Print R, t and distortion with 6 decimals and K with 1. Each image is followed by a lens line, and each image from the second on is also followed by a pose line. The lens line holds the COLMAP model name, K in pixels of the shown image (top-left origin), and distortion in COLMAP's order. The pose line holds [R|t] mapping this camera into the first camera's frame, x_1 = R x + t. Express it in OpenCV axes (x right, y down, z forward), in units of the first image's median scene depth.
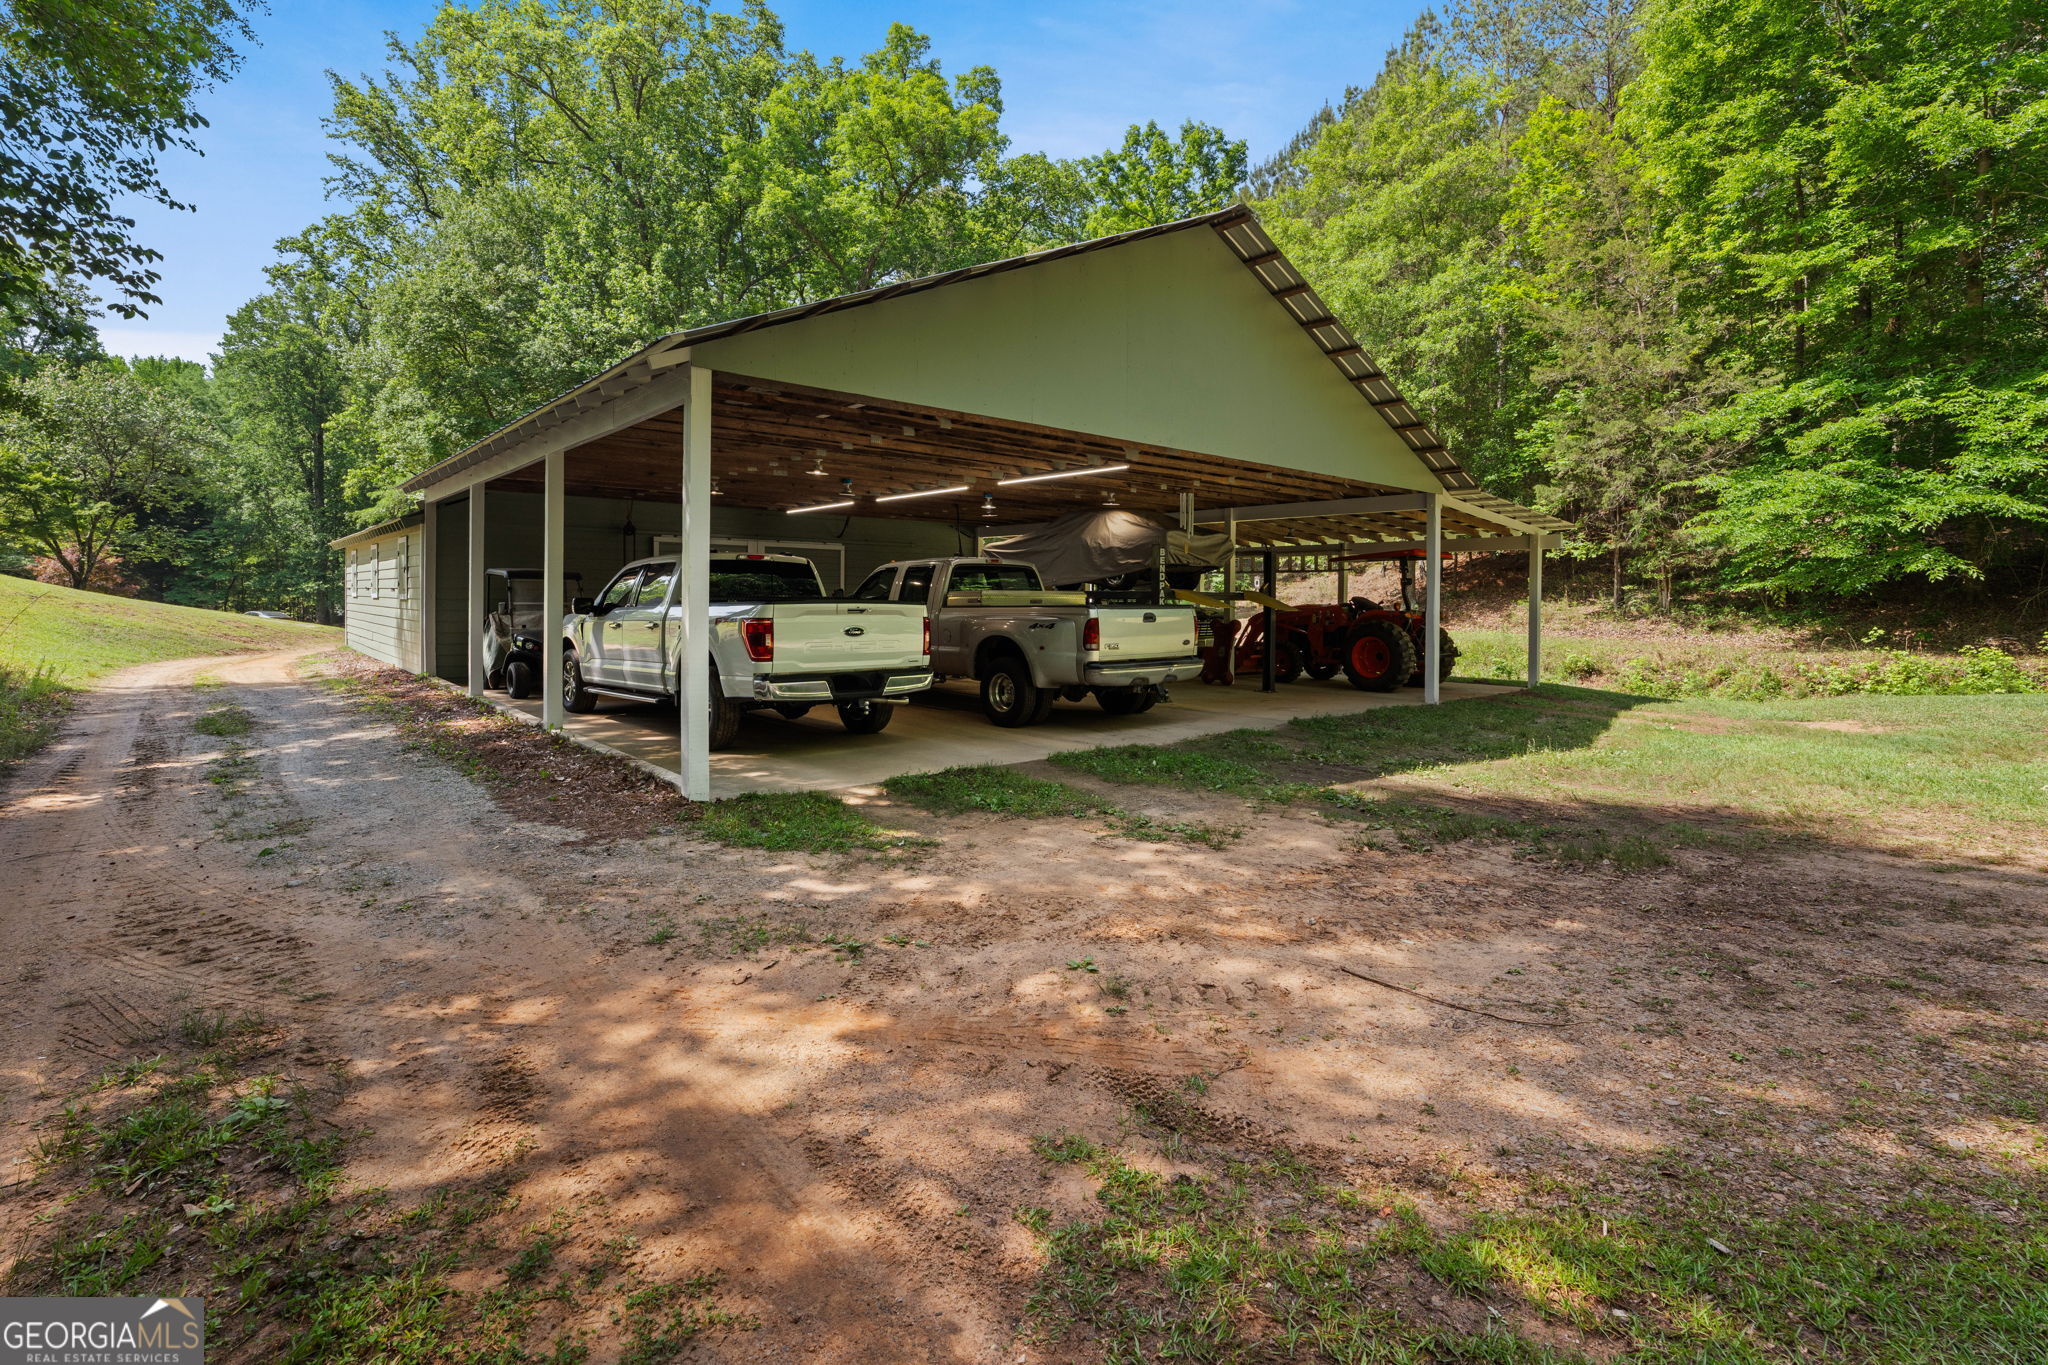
lens RADIAL K [[955.0, 0, 1025.0], [0, 955.0, 611.9], [0, 0, 1]] dist [0.000527, 0.000039]
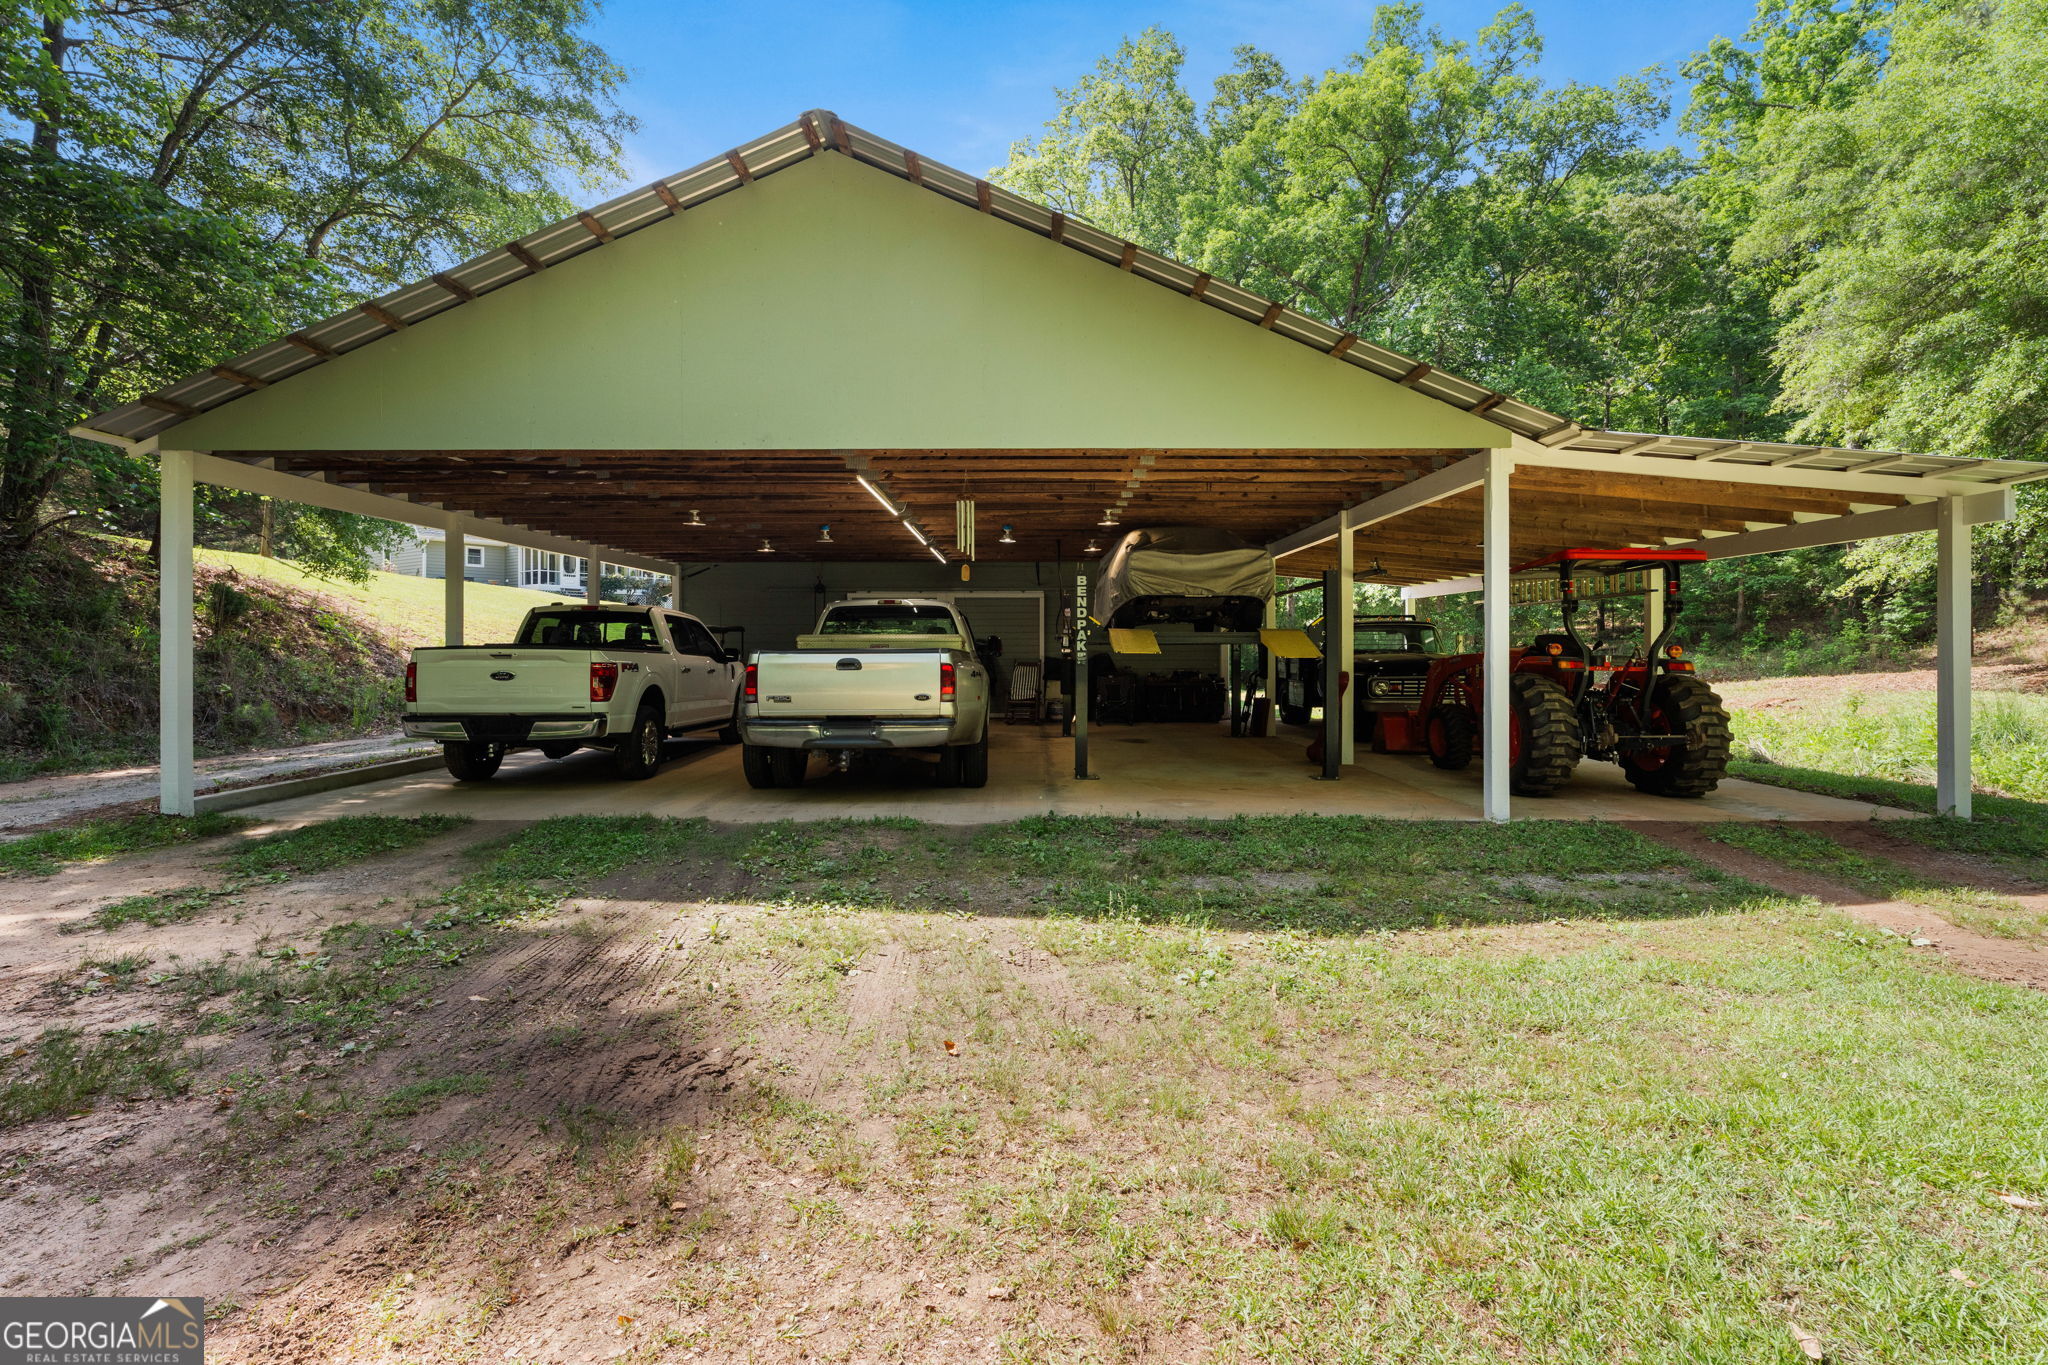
lens RADIAL K [[926.8, 0, 1022.9], [0, 926.8, 666.2], [0, 0, 1]] dist [-0.000599, -0.000088]
pose [[0.751565, 0.001793, -0.659657, 0.439596], [-0.001182, 0.999998, 0.001372, 0.003654], [0.659659, -0.000252, 0.751565, 0.304244]]
